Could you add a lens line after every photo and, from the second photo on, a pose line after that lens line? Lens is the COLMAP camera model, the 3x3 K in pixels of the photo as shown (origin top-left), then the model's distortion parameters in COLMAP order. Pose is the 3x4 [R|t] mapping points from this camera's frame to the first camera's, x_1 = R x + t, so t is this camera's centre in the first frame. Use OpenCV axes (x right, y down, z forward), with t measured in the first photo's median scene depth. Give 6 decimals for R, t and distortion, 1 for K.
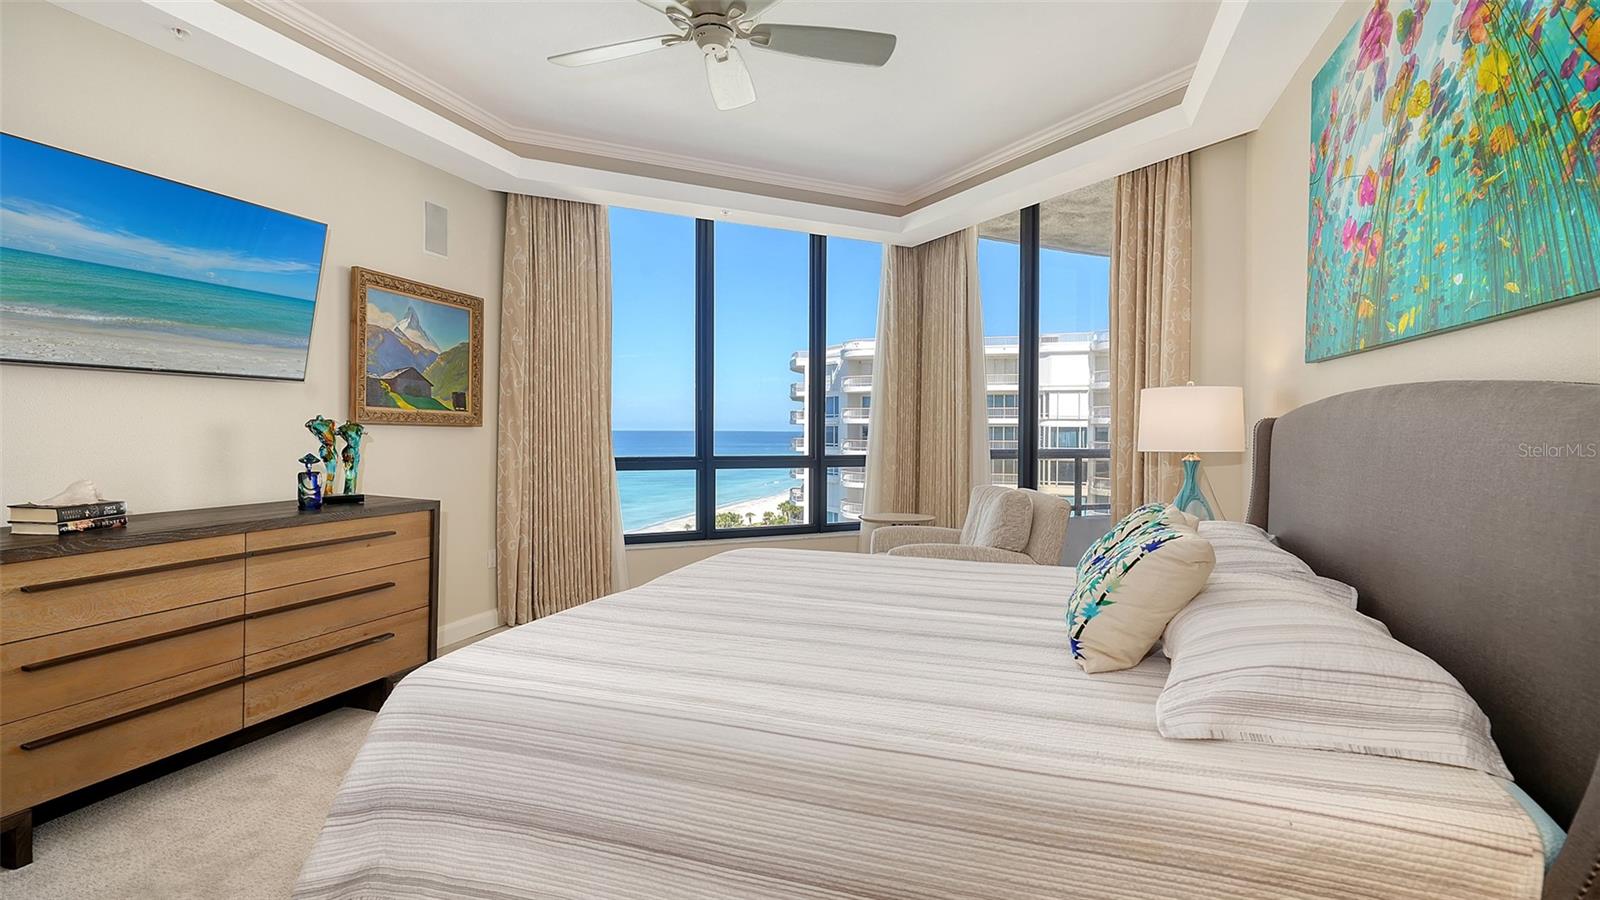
lens RADIAL K [[800.0, 0, 796.4], [0, 800.0, 443.5], [0, 0, 1]] dist [-0.001096, 0.000188]
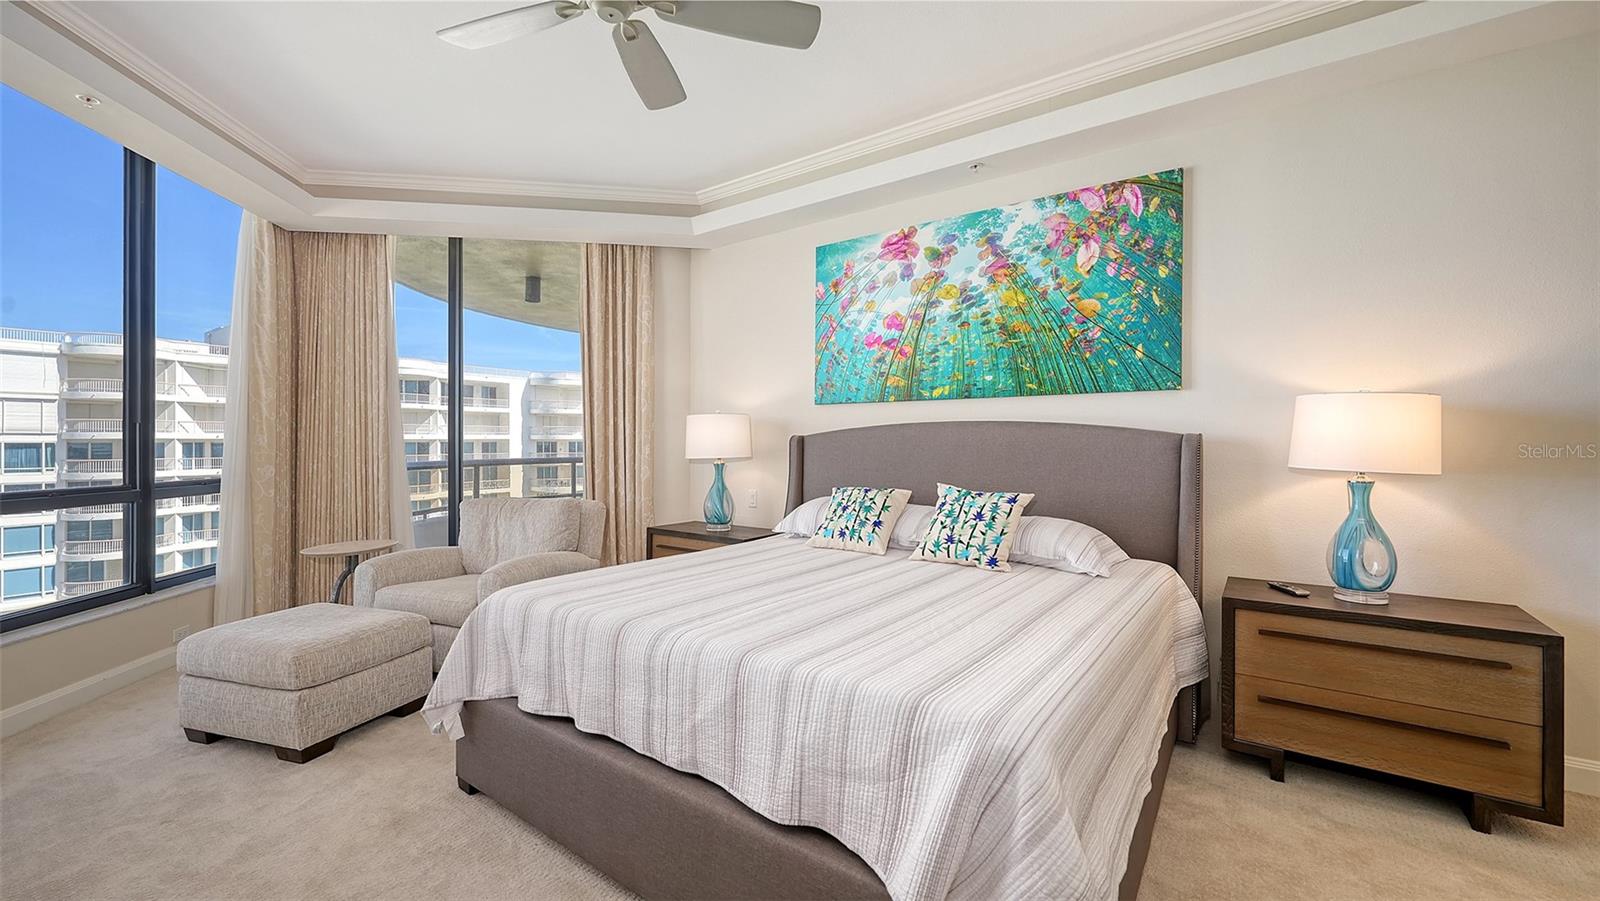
lens RADIAL K [[637.7, 0, 801.3], [0, 637.7, 448.0], [0, 0, 1]] dist [0.001421, 0.000196]
pose [[0.302308, -0.015566, 0.953083, -0.730043], [0.024989, 0.999652, 0.008400, -0.016829], [-0.952883, 0.021277, 0.302592, 0.608734]]
